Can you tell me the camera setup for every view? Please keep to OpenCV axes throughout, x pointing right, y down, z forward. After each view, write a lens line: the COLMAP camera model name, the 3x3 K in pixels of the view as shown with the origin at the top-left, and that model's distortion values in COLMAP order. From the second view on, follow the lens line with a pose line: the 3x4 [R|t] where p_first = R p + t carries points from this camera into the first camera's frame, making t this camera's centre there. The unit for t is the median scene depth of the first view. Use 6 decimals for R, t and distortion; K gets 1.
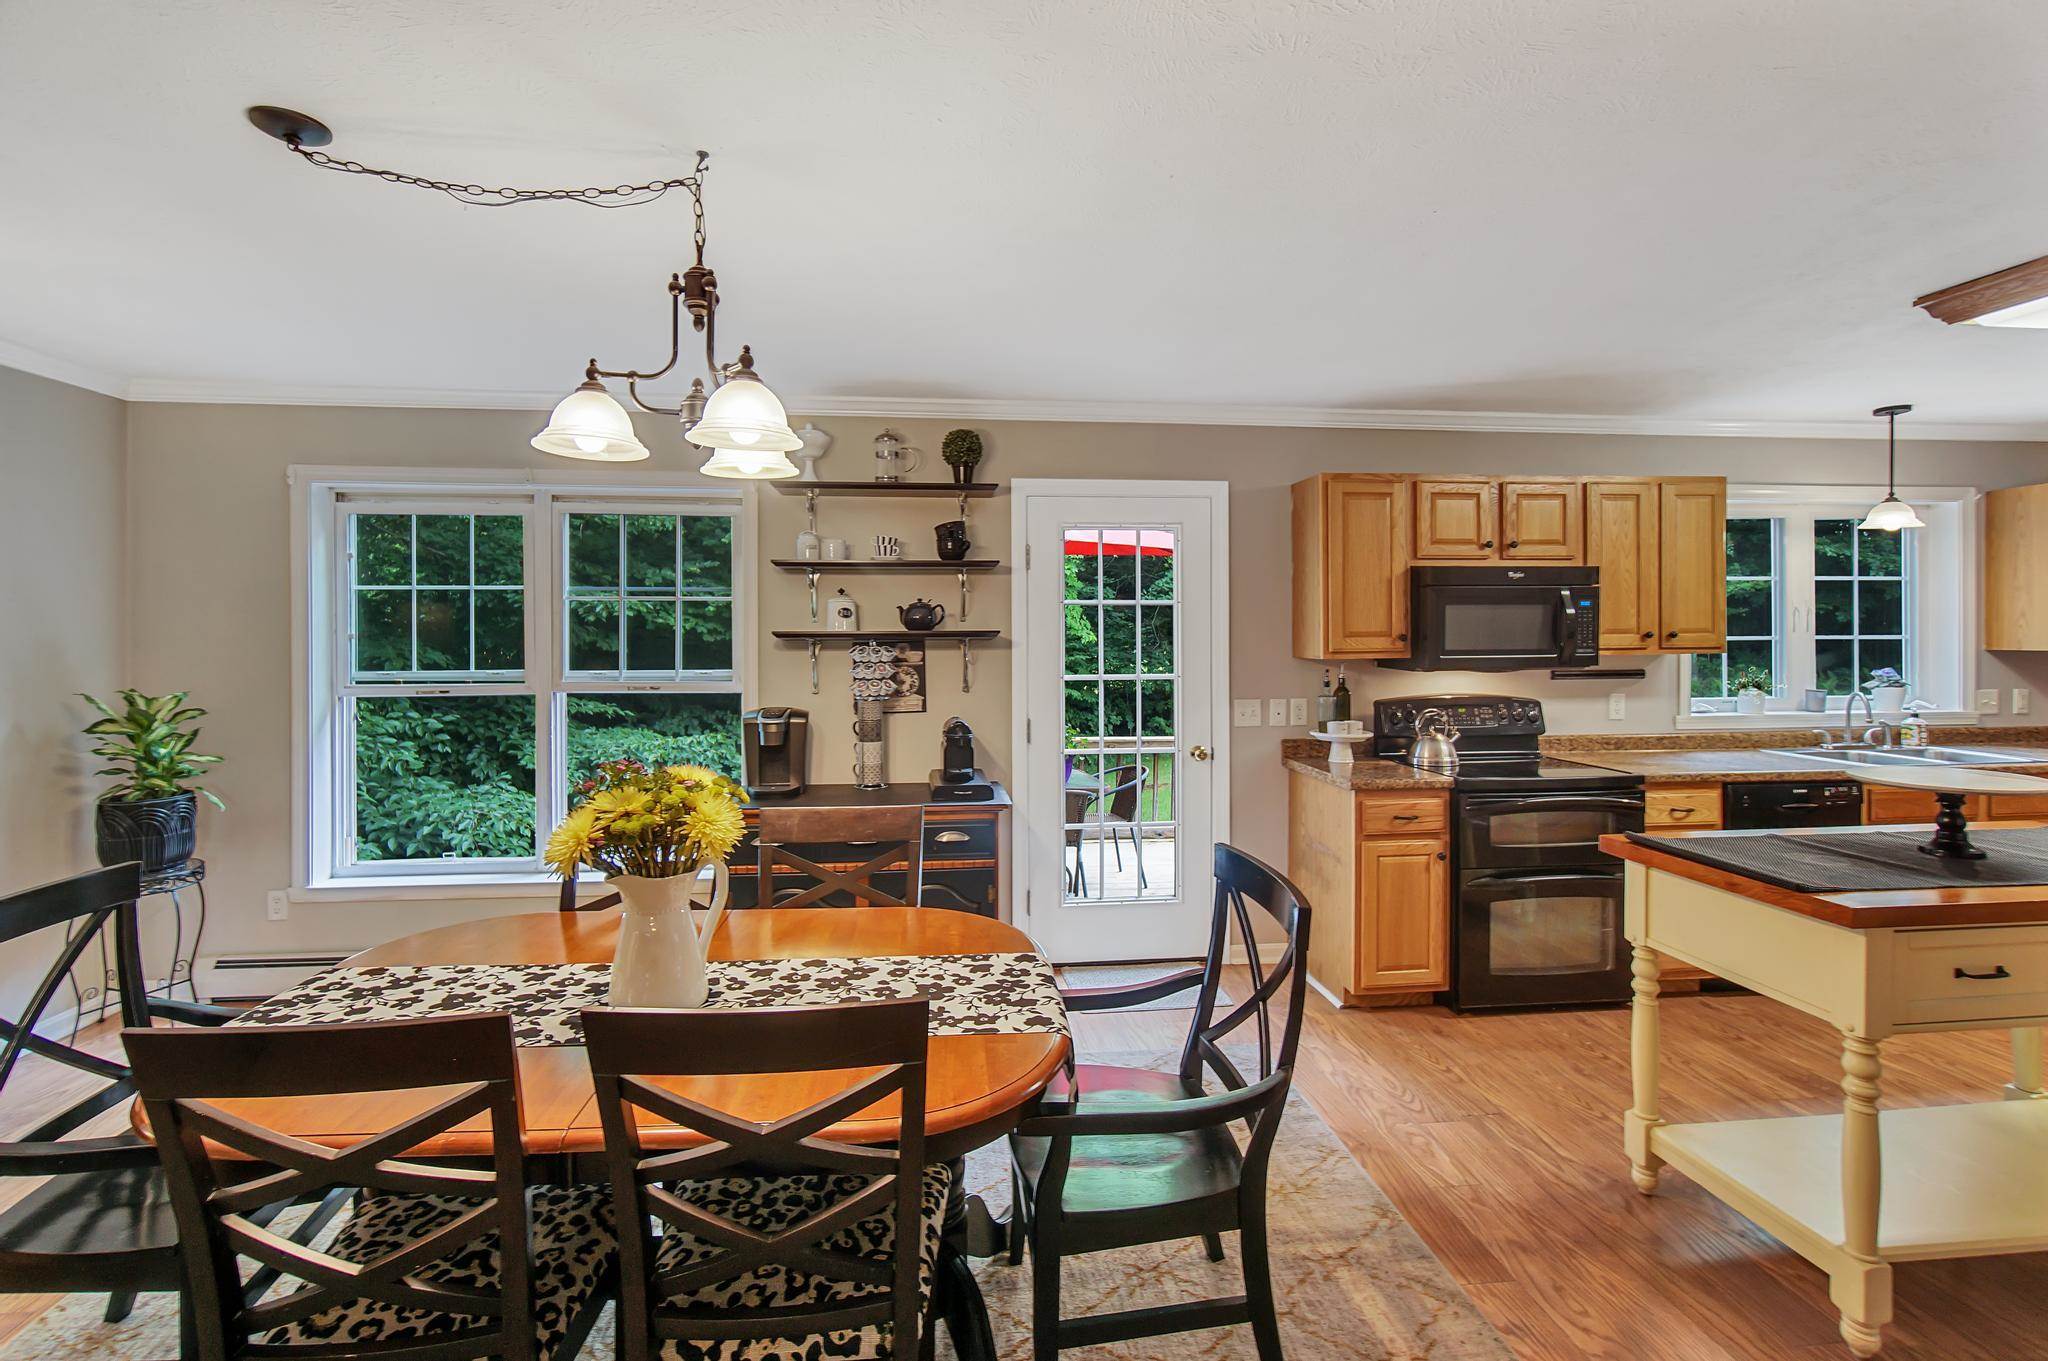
lens RADIAL K [[901.4, 0, 1002.1], [0, 901.4, 633.3], [0, 0, 1]] dist [0.002708, -0.000016]
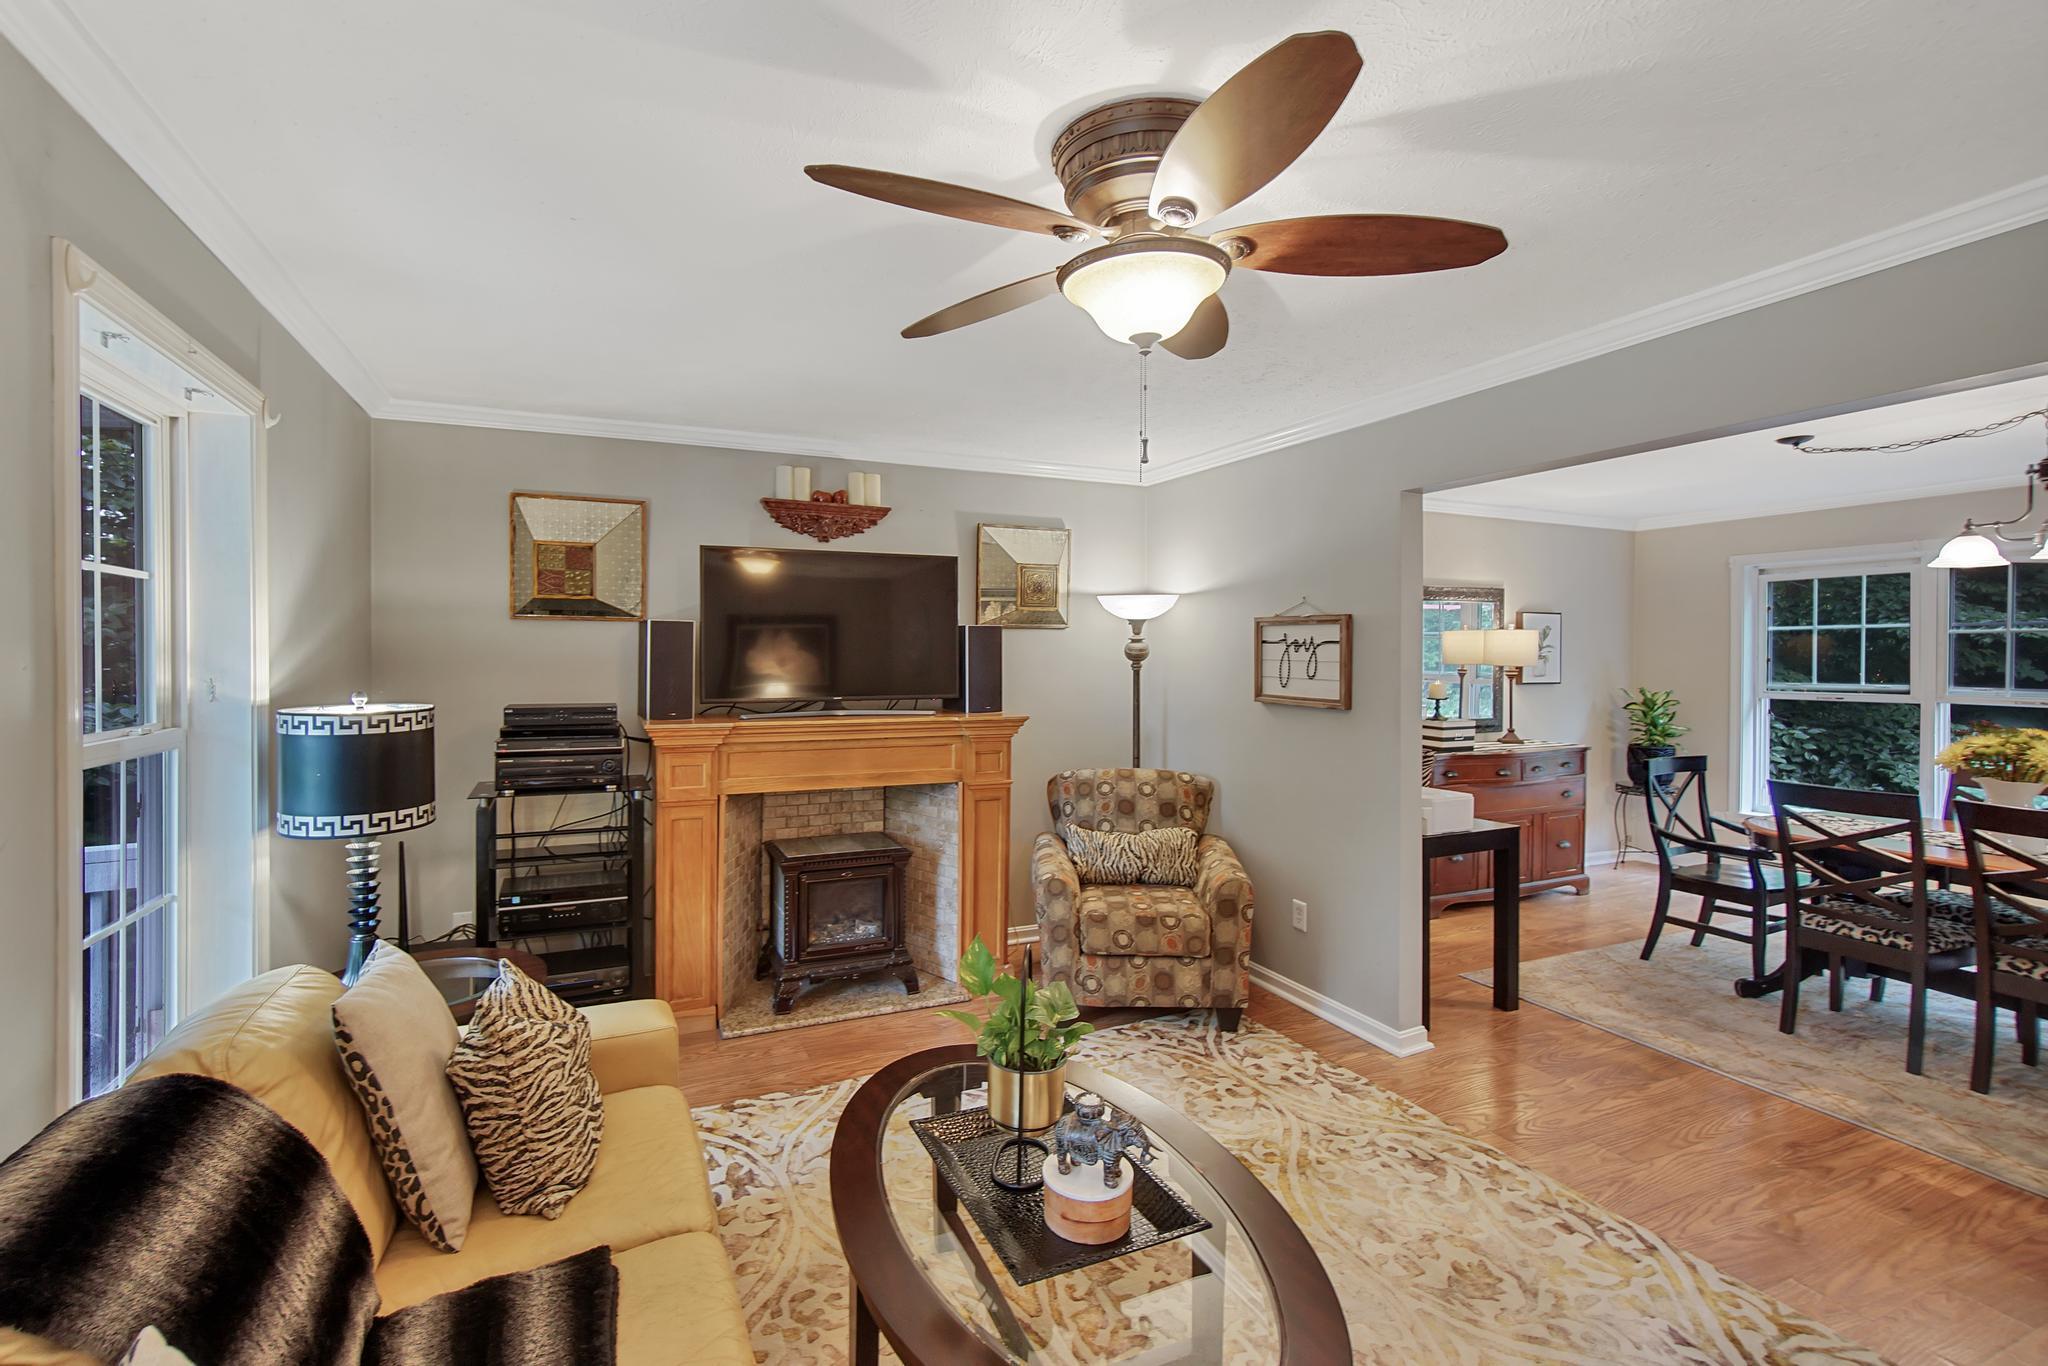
lens RADIAL K [[901.4, 0, 990.7], [0, 901.4, 666.5], [0, 0, 1]] dist [0.002708, -0.000016]
pose [[0.298734, 0.013518, -0.954241, 0.361188], [-0.001301, 0.999905, 0.013758, -0.004354], [0.954335, -0.002868, 0.298723, -0.739149]]
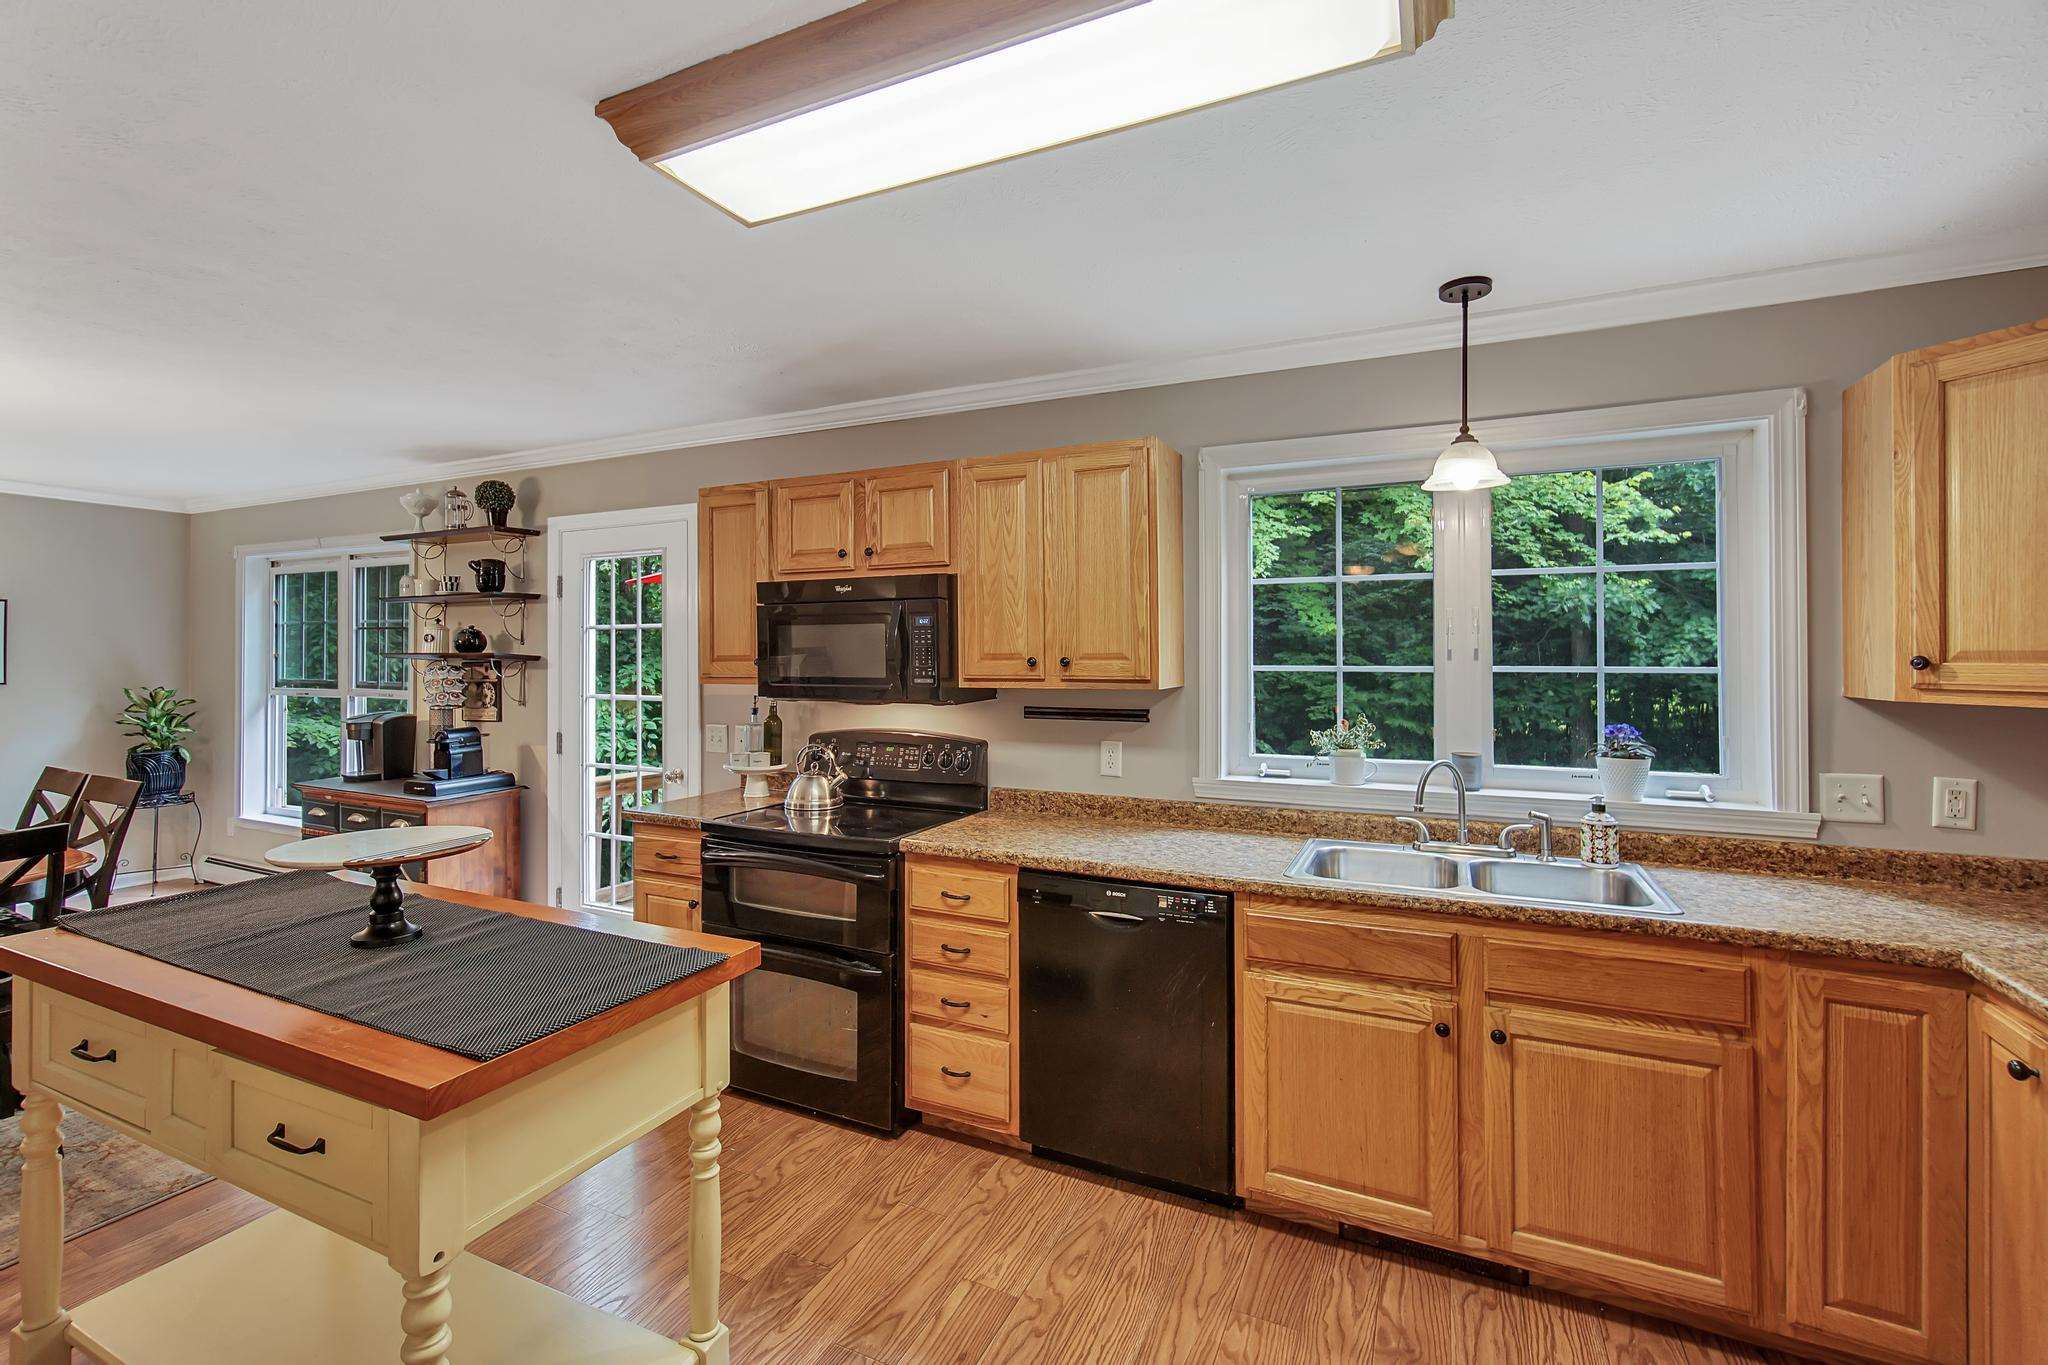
lens RADIAL K [[901.4, 0, 994.7], [0, 901.4, 625.6], [0, 0, 1]] dist [0.002708, -0.000016]
pose [[0.846049, -0.012396, -0.532962, 1.094167], [-0.004392, 0.999534, -0.030218, -0.005264], [0.533088, 0.027907, 0.845600, 0.350362]]
